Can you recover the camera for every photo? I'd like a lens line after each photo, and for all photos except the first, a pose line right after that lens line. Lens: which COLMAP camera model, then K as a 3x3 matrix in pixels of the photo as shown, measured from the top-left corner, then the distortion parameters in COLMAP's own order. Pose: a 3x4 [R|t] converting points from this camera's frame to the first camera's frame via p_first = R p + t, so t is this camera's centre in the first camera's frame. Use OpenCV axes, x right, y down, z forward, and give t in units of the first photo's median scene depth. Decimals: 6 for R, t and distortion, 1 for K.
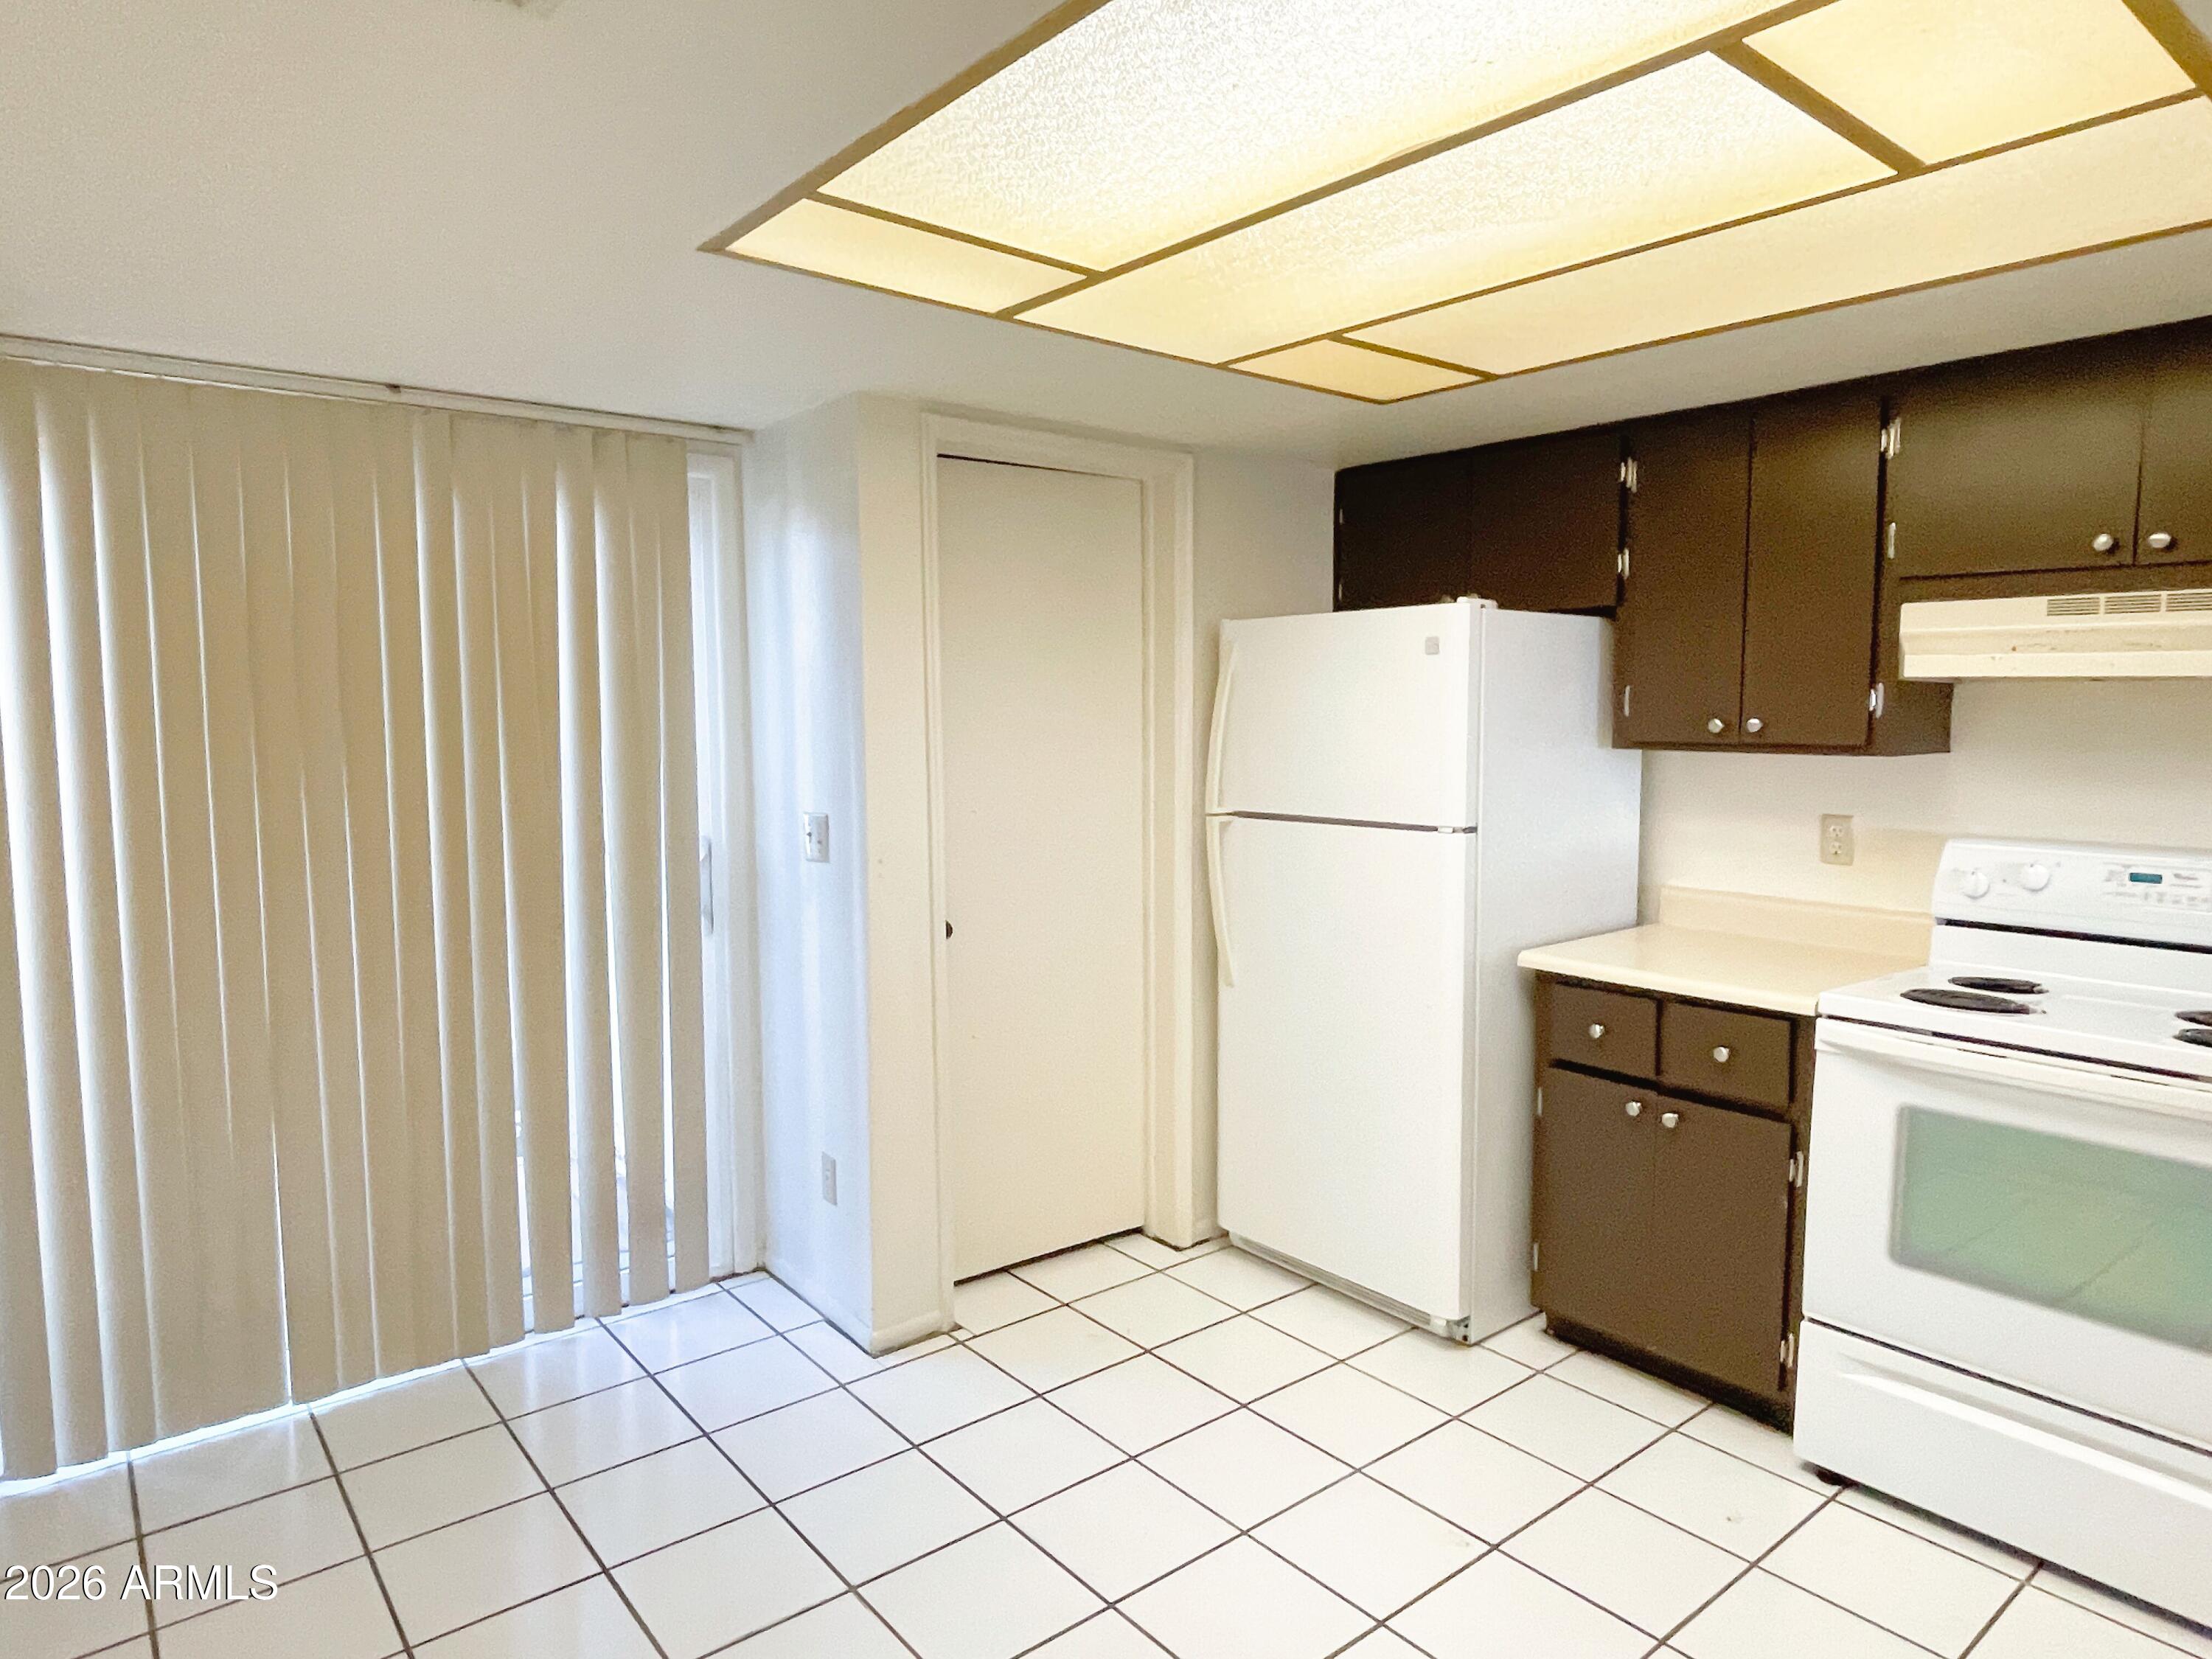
lens RADIAL K [[1330.3, 0, 1101.3], [0, 1330.3, 818.8], [0, 0, 1]] dist [-0.002873, -0.003318]
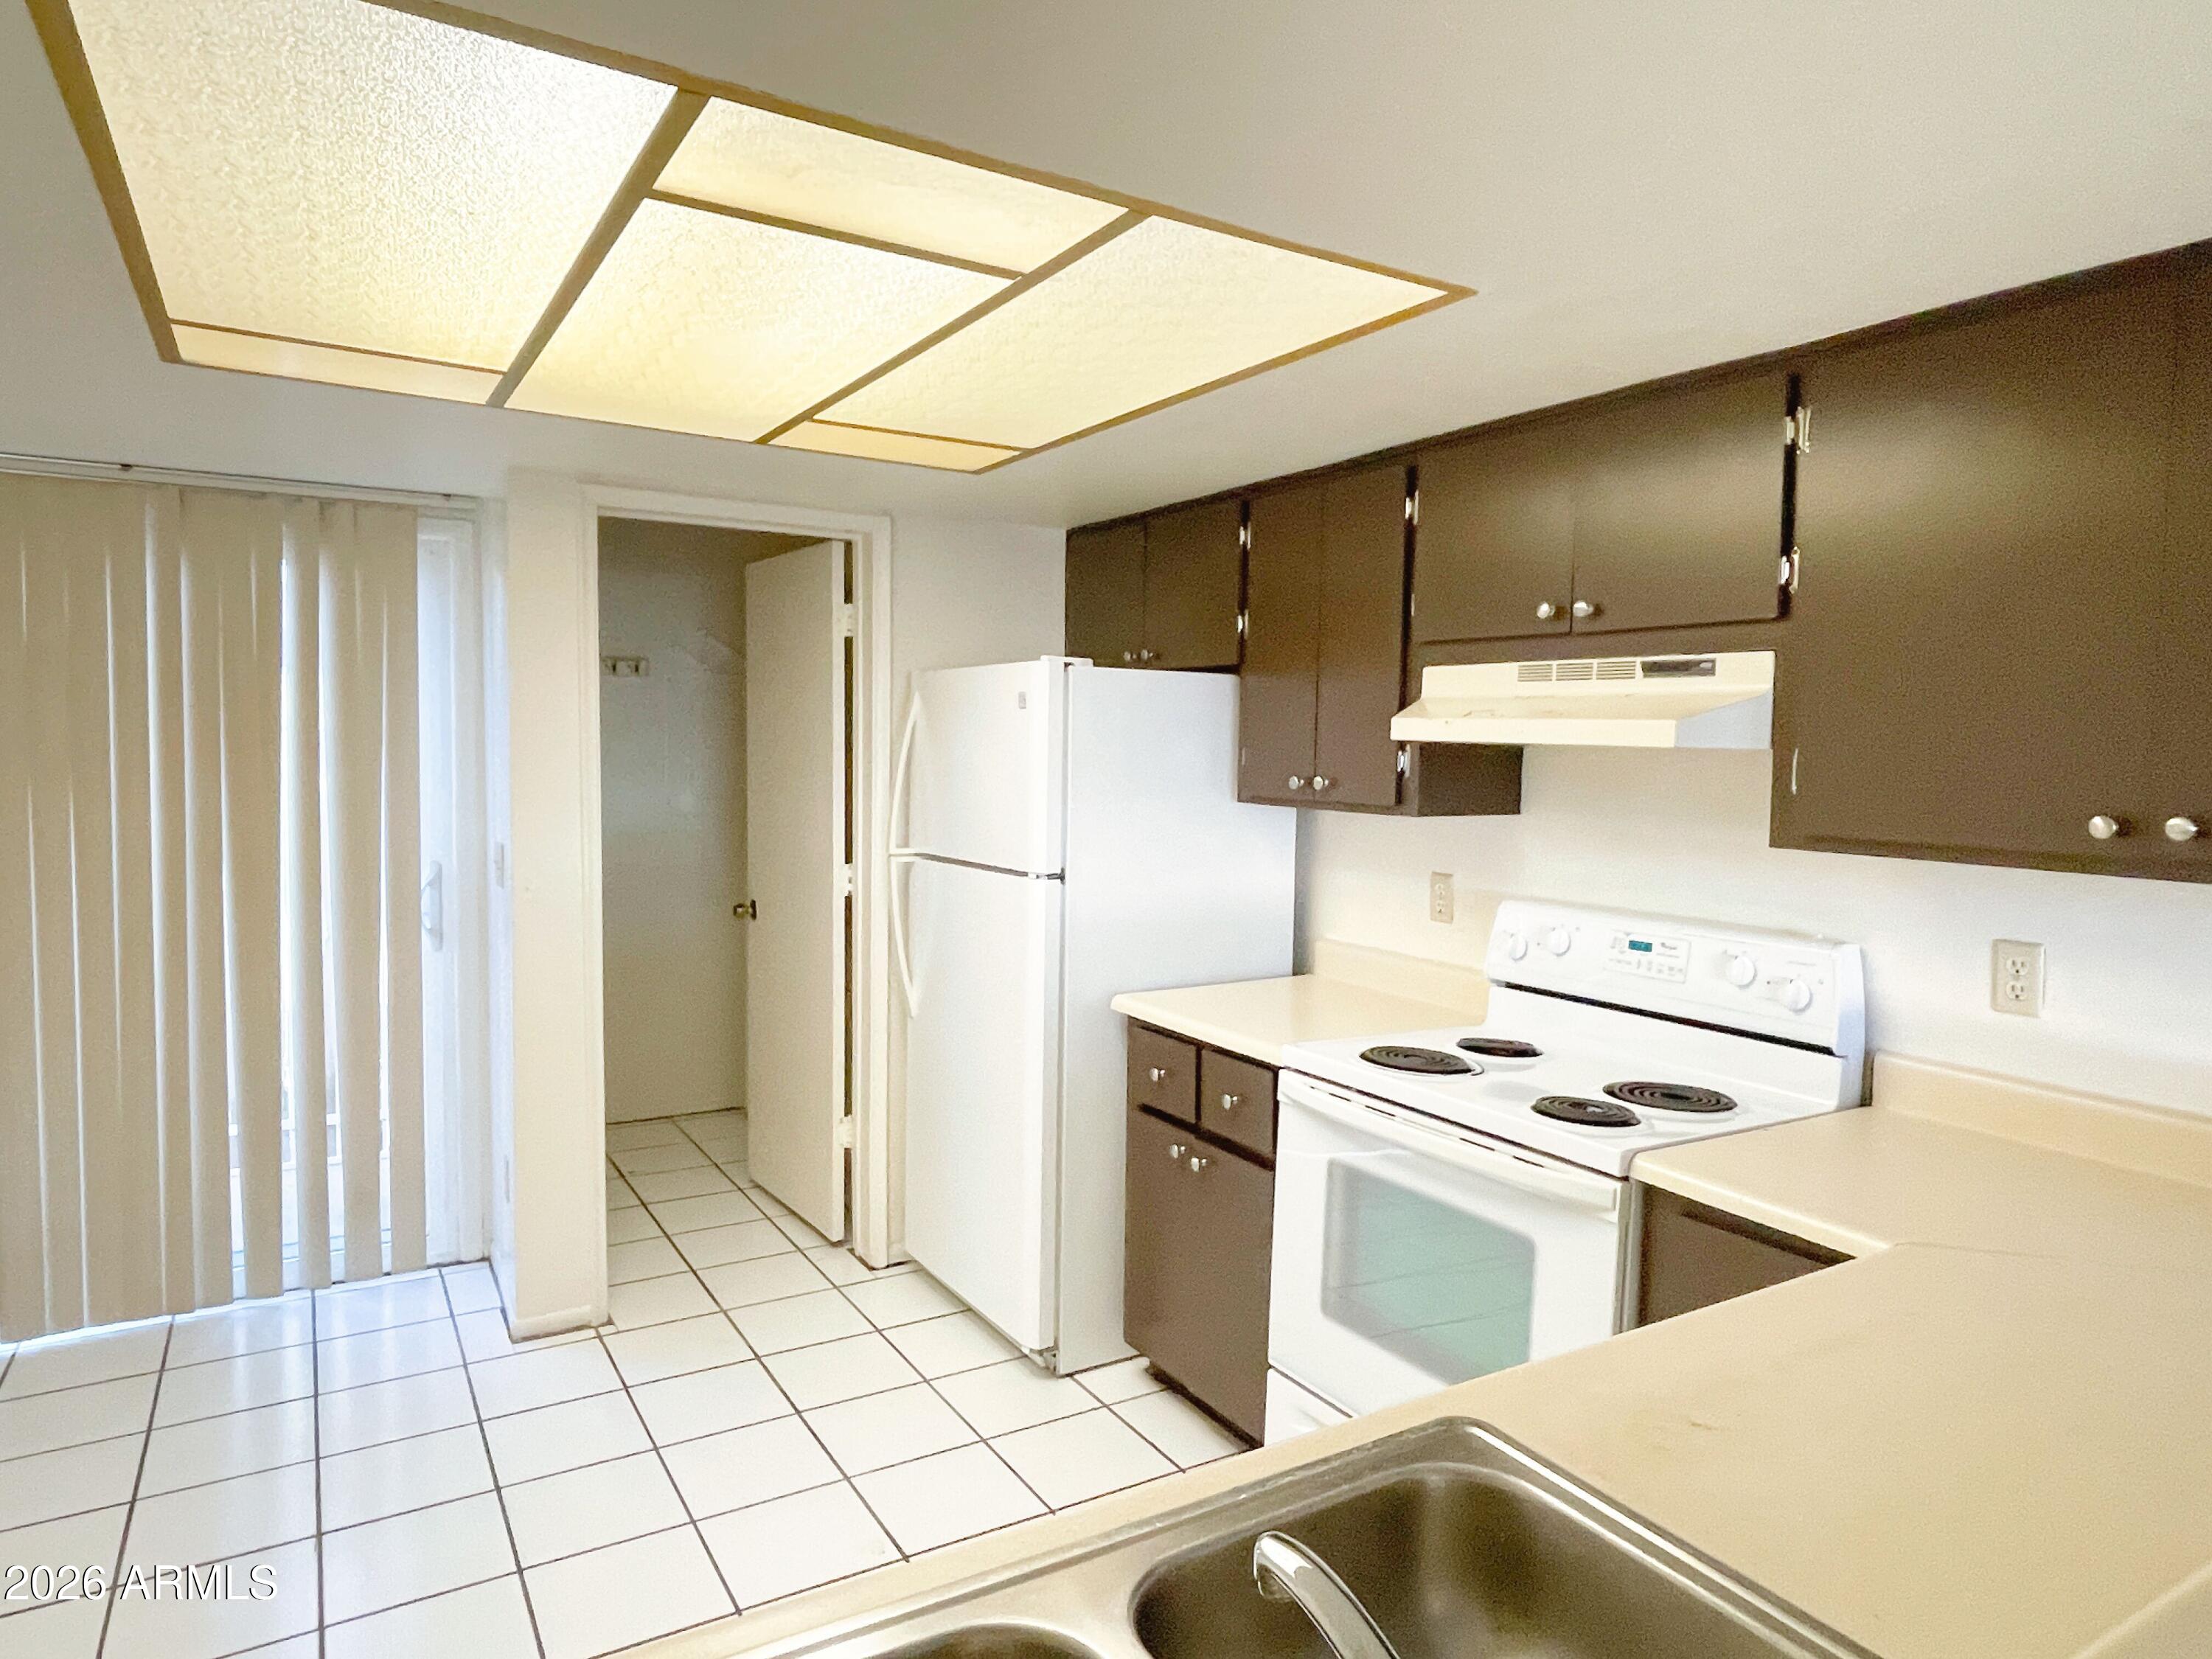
lens RADIAL K [[1341.7, 0, 1113.8], [0, 1341.7, 817.6], [0, 0, 1]] dist [0.004476, -0.000871]
pose [[0.990976, 0.026176, -0.131461, 0.461517], [-0.030117, 0.999152, -0.028075, -0.009662], [0.130614, 0.031781, 0.990924, -0.043299]]
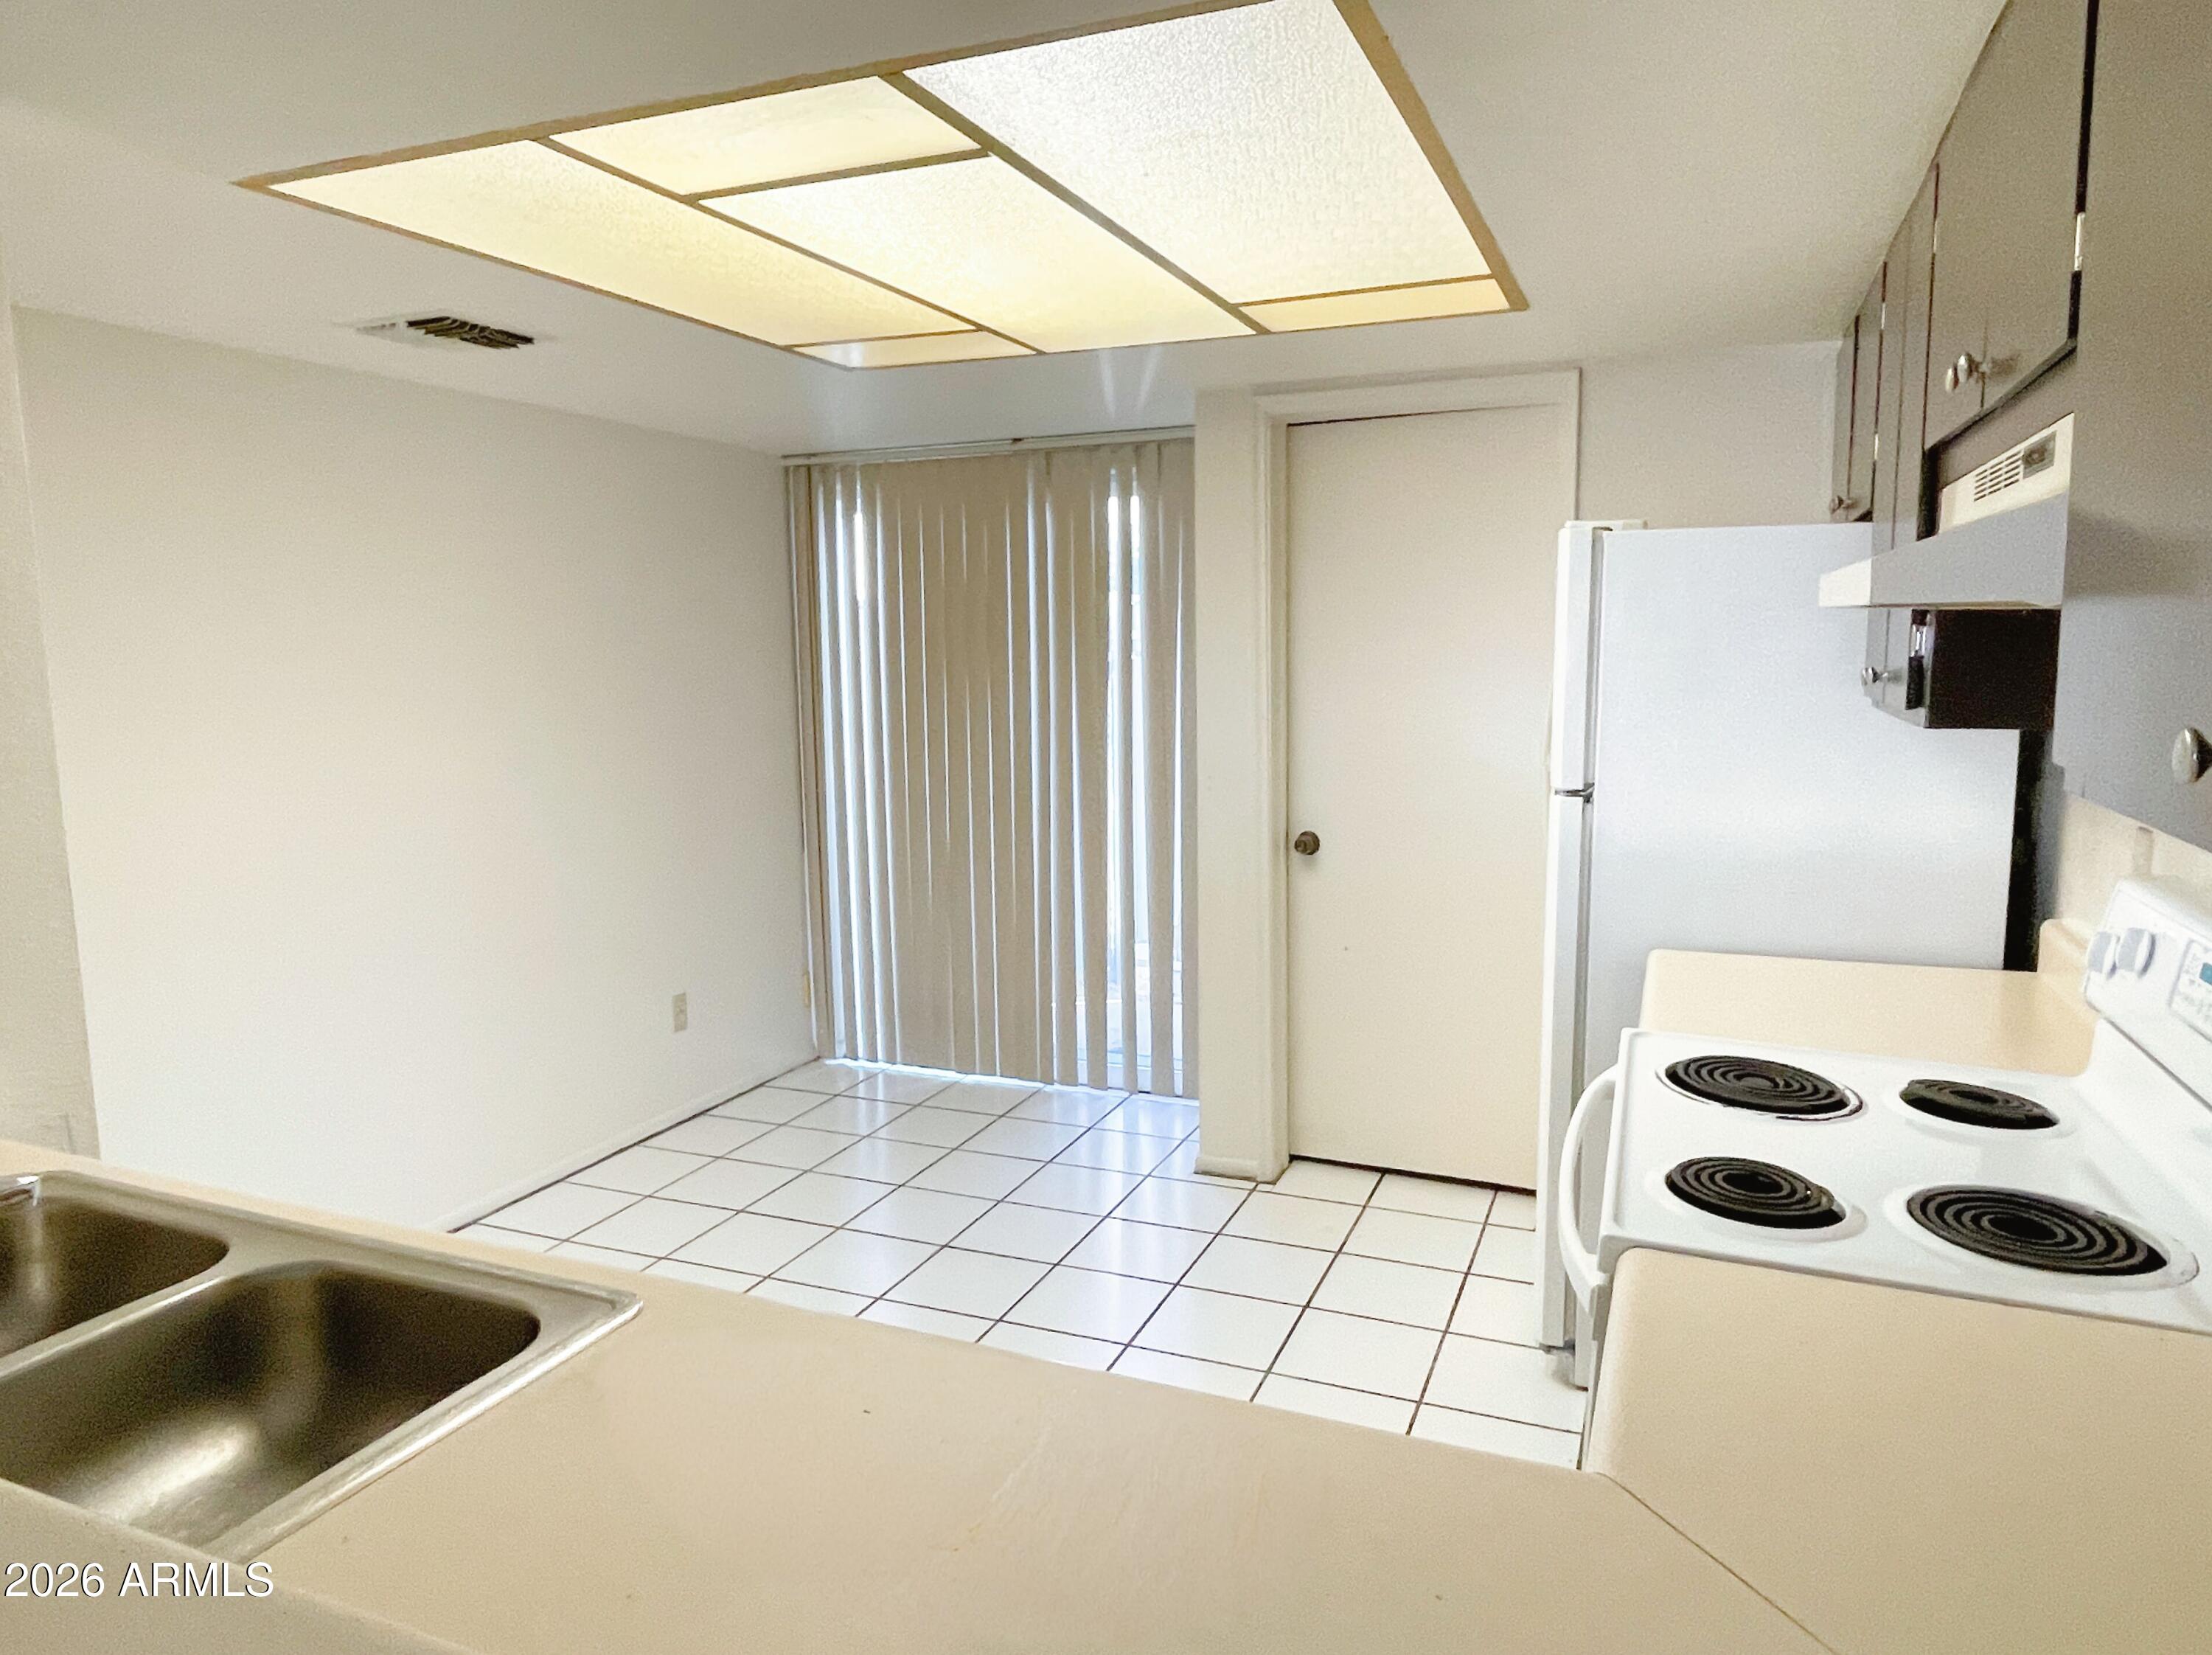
lens RADIAL K [[1431.1, 0, 1106.0], [0, 1431.1, 827.5], [0, 0, 1]] dist [0.027966, -0.000108]
pose [[0.475966, 0.109360, -0.872638, 0.952973], [-0.060459, 0.993960, 0.091588, -0.036767], [0.877383, 0.009166, 0.479703, 0.284613]]
